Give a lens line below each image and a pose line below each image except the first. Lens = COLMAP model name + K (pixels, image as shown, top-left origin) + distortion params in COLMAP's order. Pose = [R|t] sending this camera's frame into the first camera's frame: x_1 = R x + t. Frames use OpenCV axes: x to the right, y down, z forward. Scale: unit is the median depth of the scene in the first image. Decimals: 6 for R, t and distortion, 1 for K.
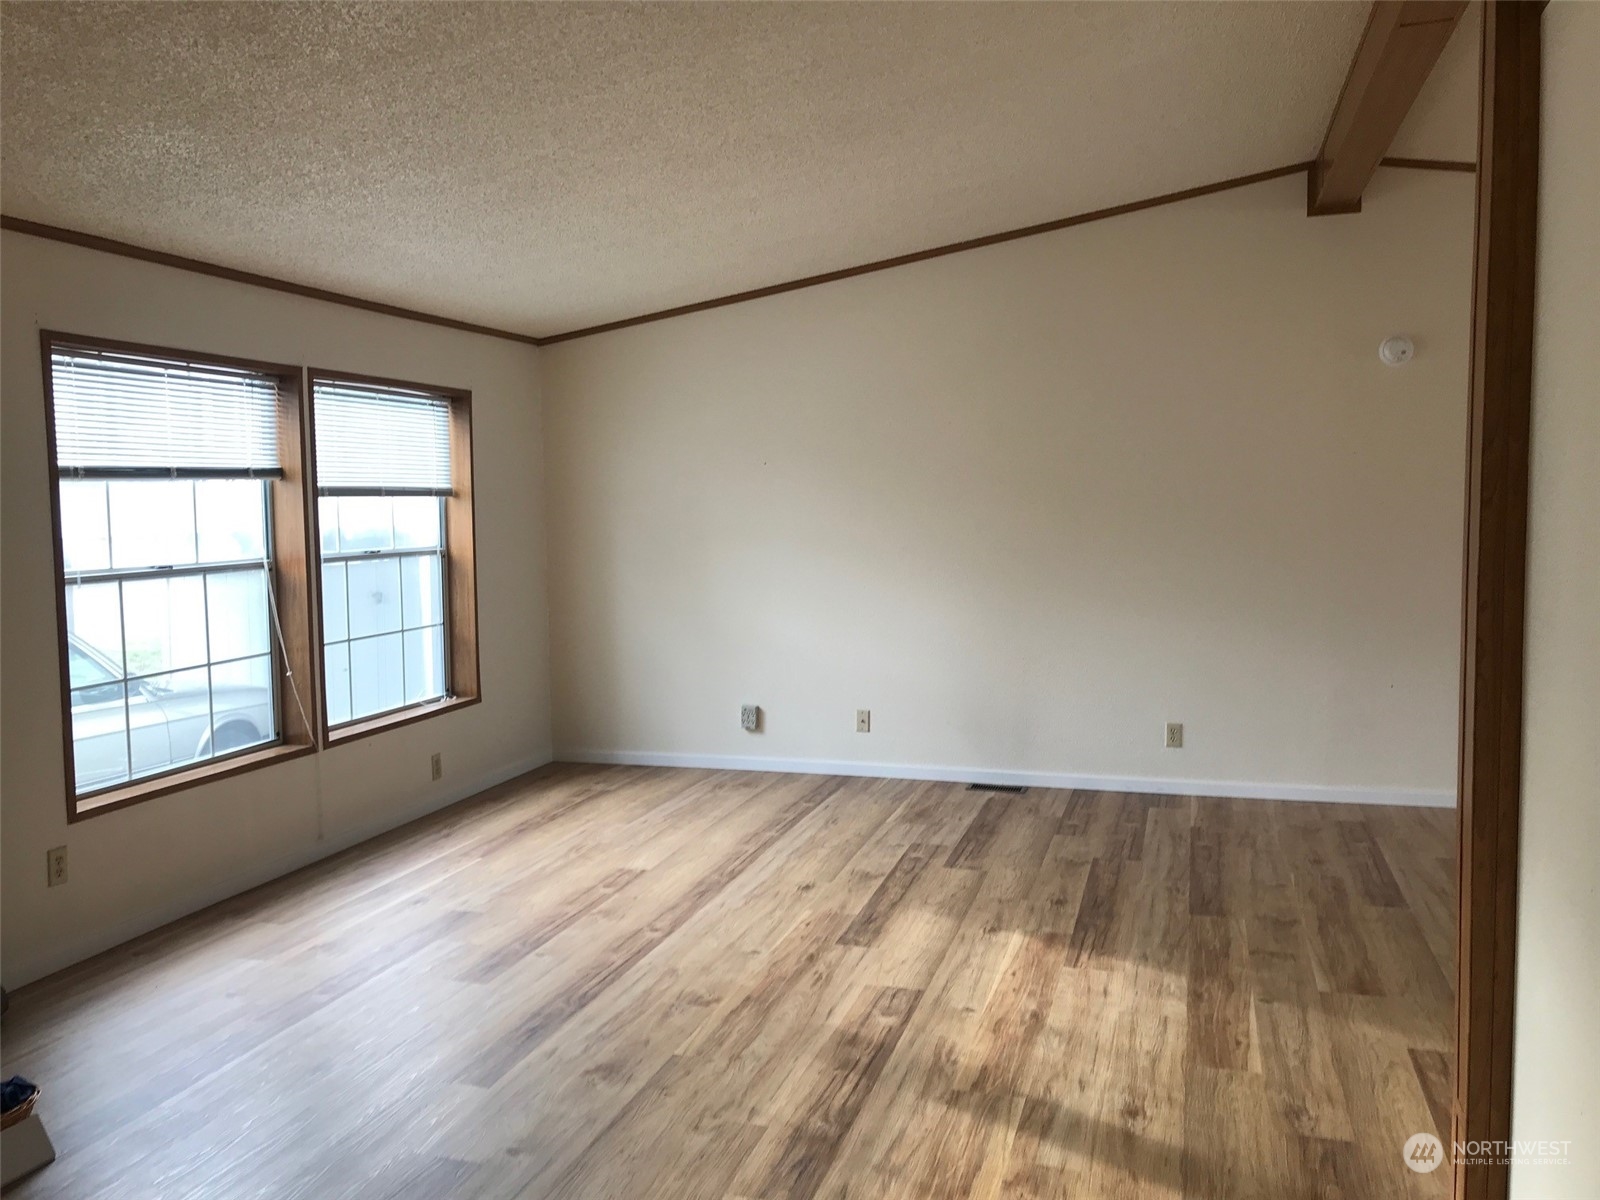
lens RADIAL K [[1285.5, 0, 800.0], [0, 1285.5, 600.0], [0, 0, 1]] dist [0.002061, 0.000905]
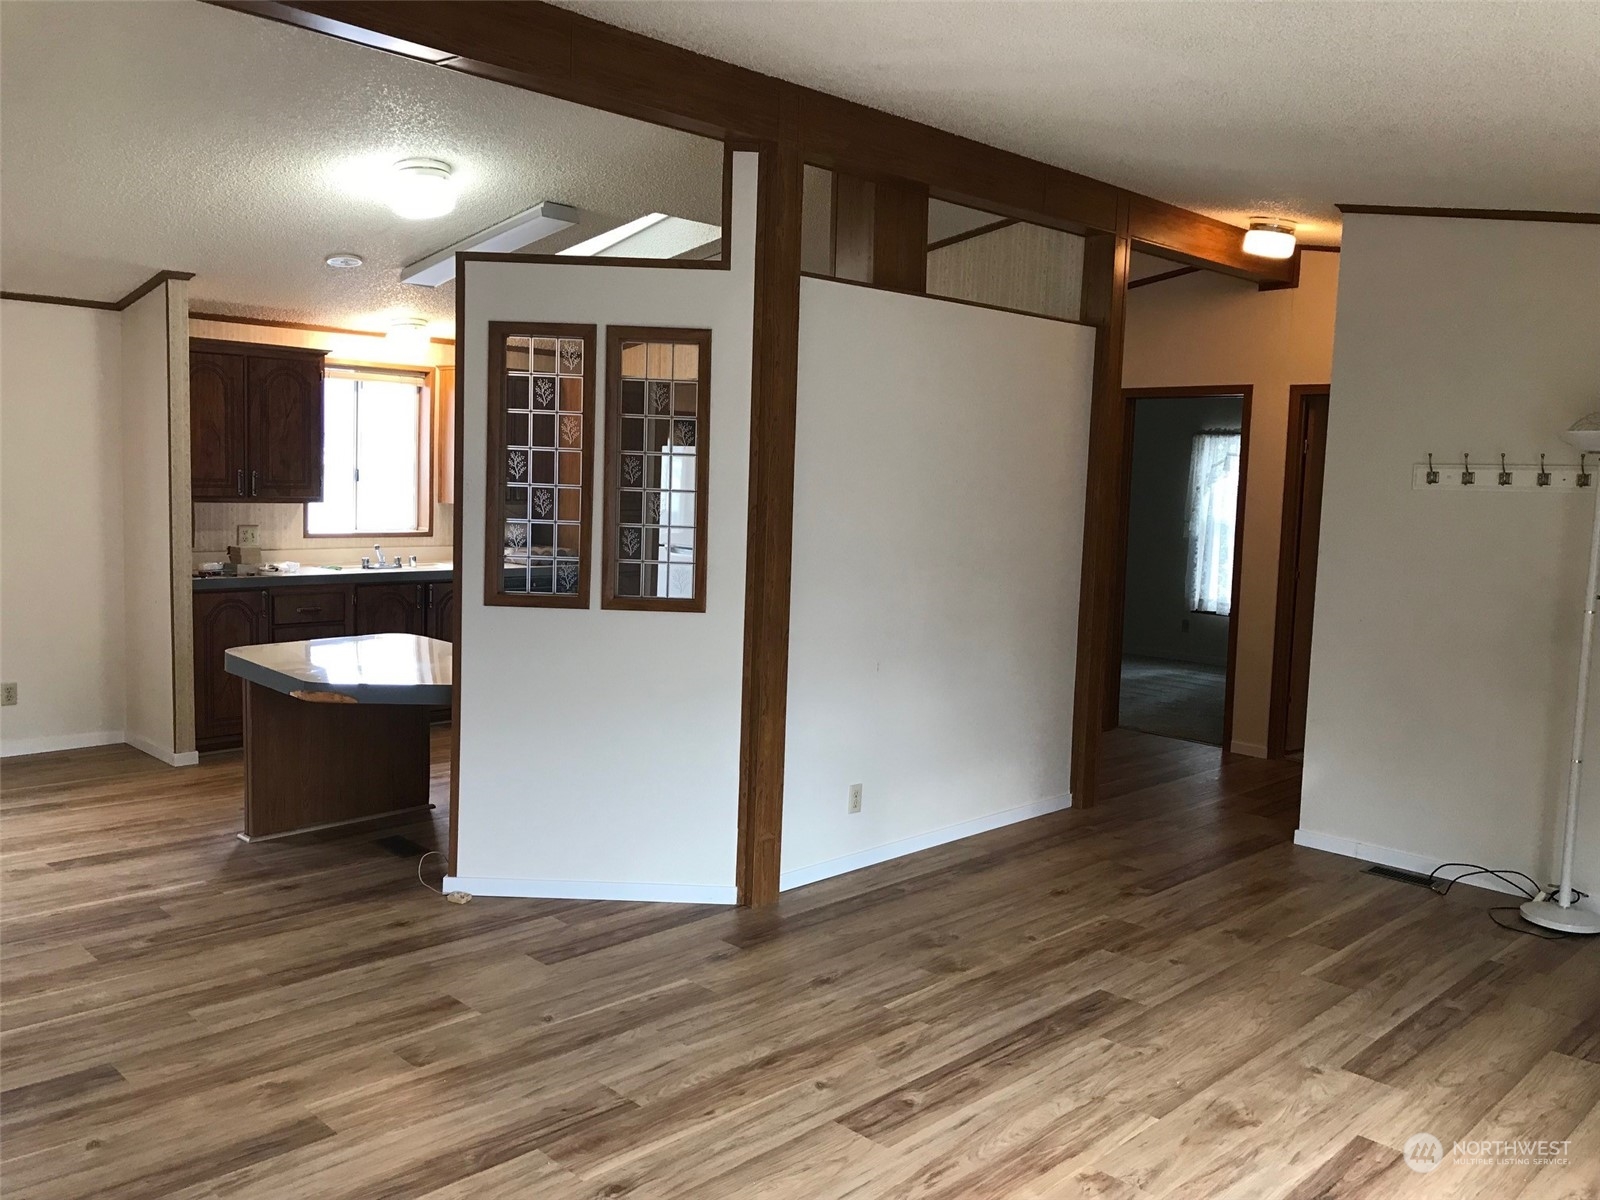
lens RADIAL K [[1320.8, 0, 805.7], [0, 1320.8, 587.4], [0, 0, 1]] dist [0.022314, -0.005202]
pose [[-0.885978, -0.058522, 0.460020, -0.249801], [0.017247, 0.987160, 0.158800, -0.166196], [-0.463407, 0.148627, -0.873593, 1.626062]]
